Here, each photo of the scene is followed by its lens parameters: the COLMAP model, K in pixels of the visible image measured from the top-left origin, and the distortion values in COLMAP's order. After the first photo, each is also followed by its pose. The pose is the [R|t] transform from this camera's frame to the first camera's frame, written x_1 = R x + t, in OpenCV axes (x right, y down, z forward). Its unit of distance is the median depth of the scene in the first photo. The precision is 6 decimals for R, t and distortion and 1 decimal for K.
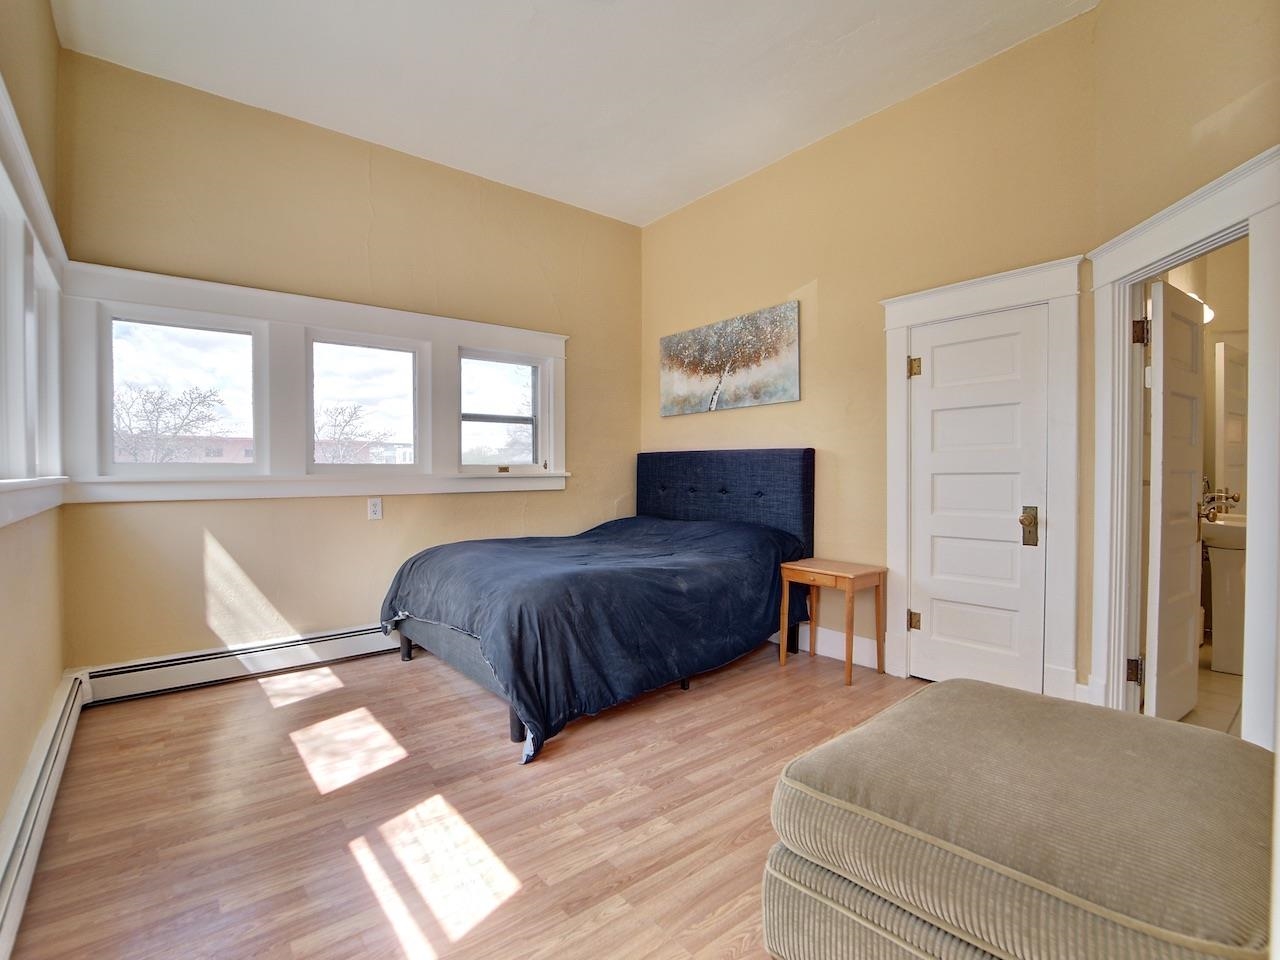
lens RADIAL K [[593.1, 0, 643.7], [0, 593.1, 481.8], [0, 0, 1]] dist [-0.002206, -0.000597]
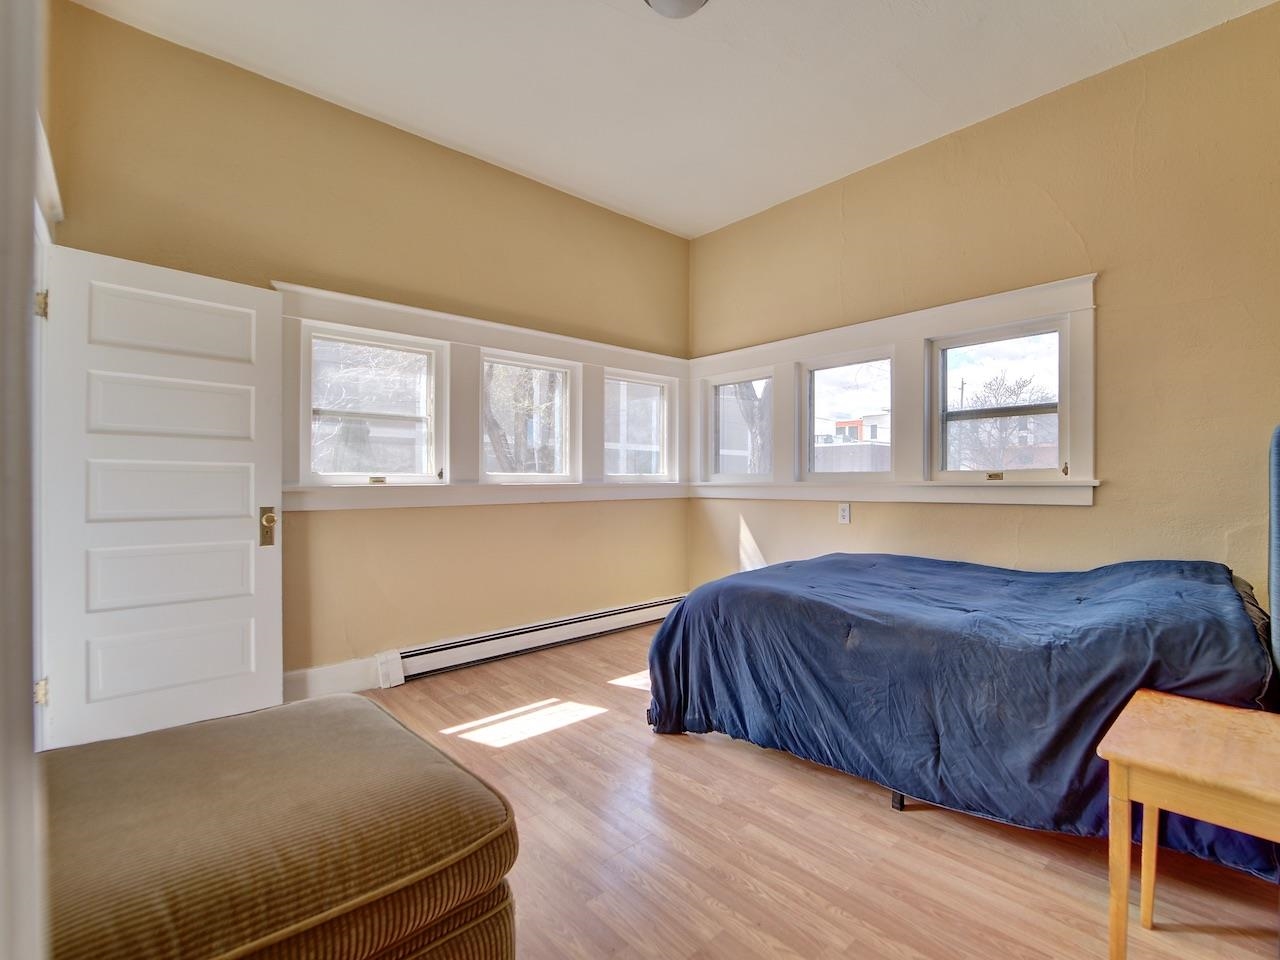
lens RADIAL K [[593.1, 0, 643.7], [0, 593.1, 481.8], [0, 0, 1]] dist [-0.002206, -0.000597]
pose [[0.061824, 0.004956, -0.998075, 0.776644], [-0.012679, 0.999911, 0.004180, -0.015908], [0.998007, 0.012396, 0.061882, 0.732234]]
